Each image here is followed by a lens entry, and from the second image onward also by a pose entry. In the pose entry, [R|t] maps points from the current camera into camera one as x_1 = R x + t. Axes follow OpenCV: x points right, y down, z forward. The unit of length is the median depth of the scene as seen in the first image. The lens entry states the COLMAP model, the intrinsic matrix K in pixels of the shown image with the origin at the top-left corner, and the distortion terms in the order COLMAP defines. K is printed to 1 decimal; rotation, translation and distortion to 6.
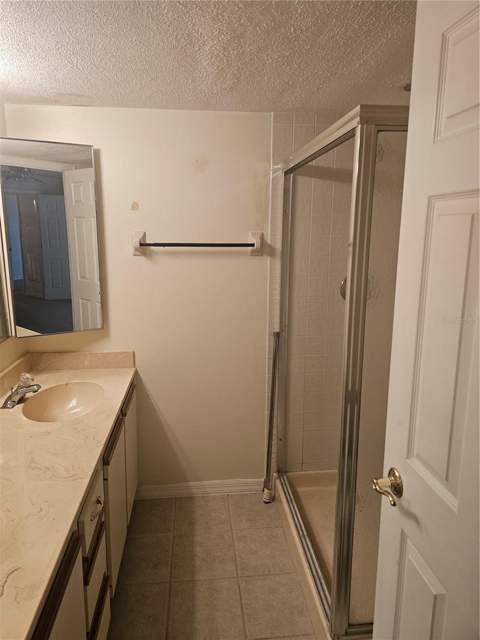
lens RADIAL K [[420.3, 0, 240.0], [0, 420.3, 320.0], [0, 0, 1]] dist [0.021553, -0.000271]
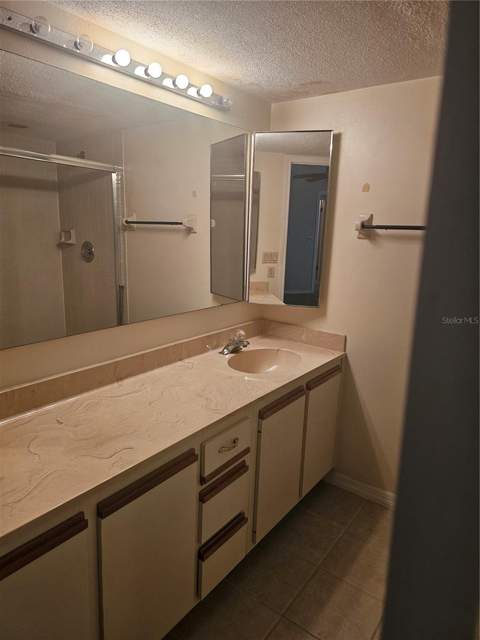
lens RADIAL K [[422.8, 0, 240.0], [0, 422.8, 320.0], [0, 0, 1]] dist [0.006670, 0.000237]
pose [[0.741400, 0.165622, -0.650304, 0.223660], [-0.174962, 0.983256, 0.050949, 0.034042], [0.647854, 0.076005, 0.757964, 0.086621]]
